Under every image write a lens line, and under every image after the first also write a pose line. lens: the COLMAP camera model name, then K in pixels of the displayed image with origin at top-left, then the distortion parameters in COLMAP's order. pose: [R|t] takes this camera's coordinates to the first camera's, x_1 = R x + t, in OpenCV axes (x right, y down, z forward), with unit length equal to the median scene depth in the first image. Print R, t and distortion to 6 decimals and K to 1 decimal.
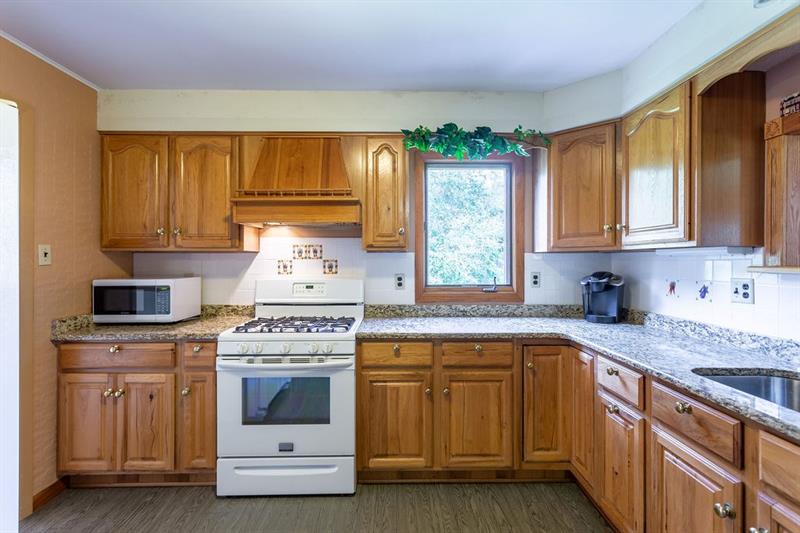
lens RADIAL K [[370.3, 0, 400.1], [0, 370.3, 259.2], [0, 0, 1]] dist [0.002350, 0.000223]
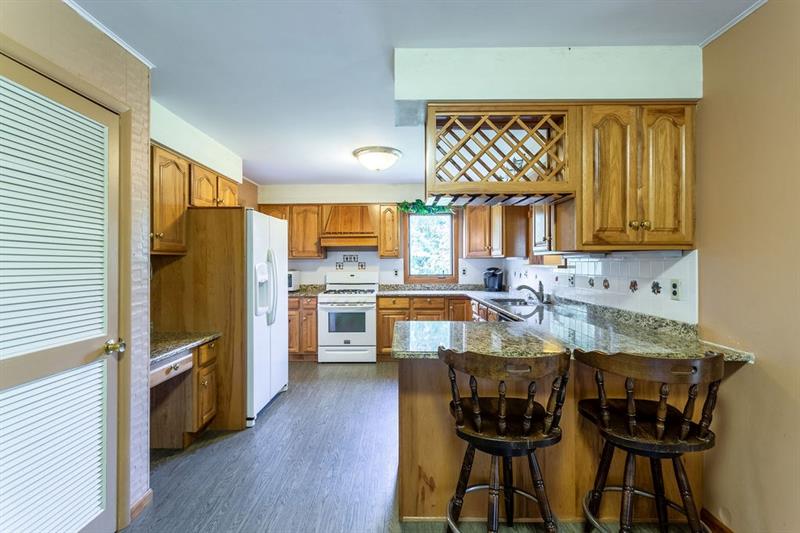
lens RADIAL K [[370.3, 0, 400.1], [0, 370.3, 259.2], [0, 0, 1]] dist [0.002350, 0.000223]
pose [[0.999896, -0.003603, -0.013961, 0.056190], [0.003553, 0.999987, -0.003625, -0.007809], [0.013974, 0.003575, 0.999896, -1.165199]]
